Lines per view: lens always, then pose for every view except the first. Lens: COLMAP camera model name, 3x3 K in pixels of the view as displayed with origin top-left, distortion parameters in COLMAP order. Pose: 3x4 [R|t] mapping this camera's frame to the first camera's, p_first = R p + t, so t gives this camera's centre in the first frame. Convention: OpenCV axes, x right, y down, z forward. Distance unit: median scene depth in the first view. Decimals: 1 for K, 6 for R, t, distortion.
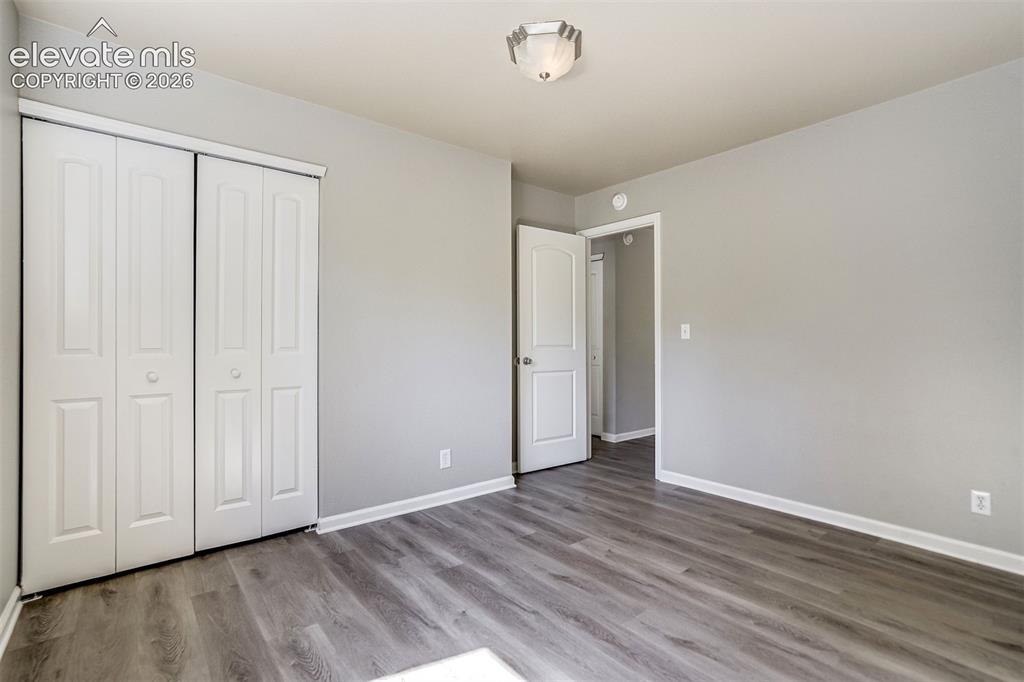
lens RADIAL K [[480.6, 0, 503.7], [0, 480.6, 338.3], [0, 0, 1]] dist [-0.028144, 0.011773]
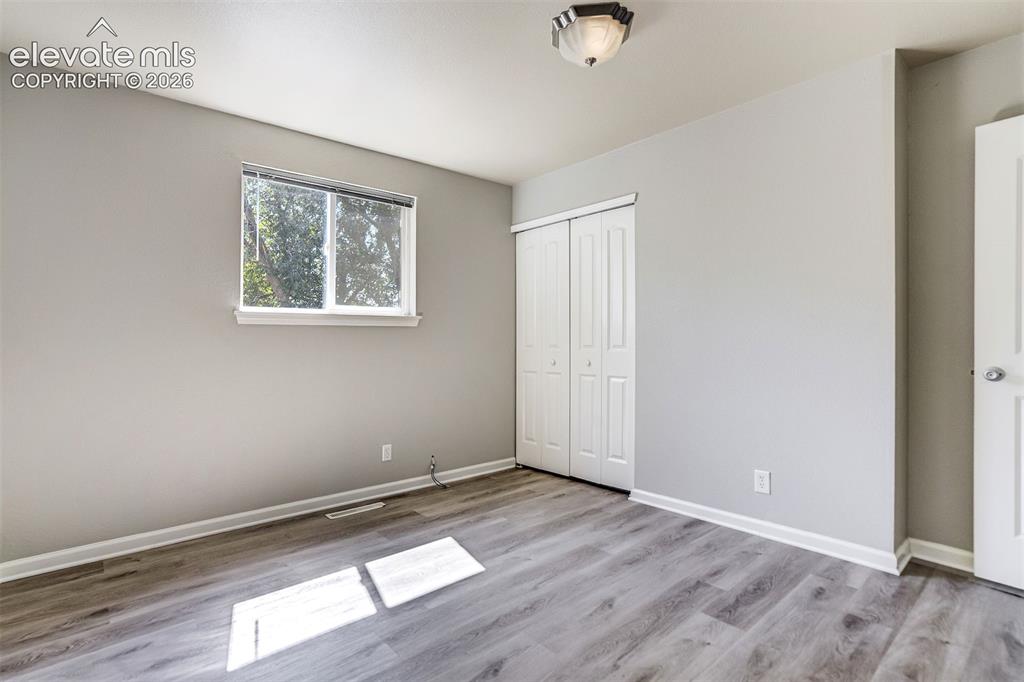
lens RADIAL K [[480.6, 0, 487.6], [0, 480.6, 339.1], [0, 0, 1]] dist [-0.028144, 0.011773]
pose [[0.028353, -0.004156, -0.999589, 0.864796], [0.013176, 0.999906, -0.003783, 0.002831], [0.999511, -0.013063, 0.028406, 0.643552]]
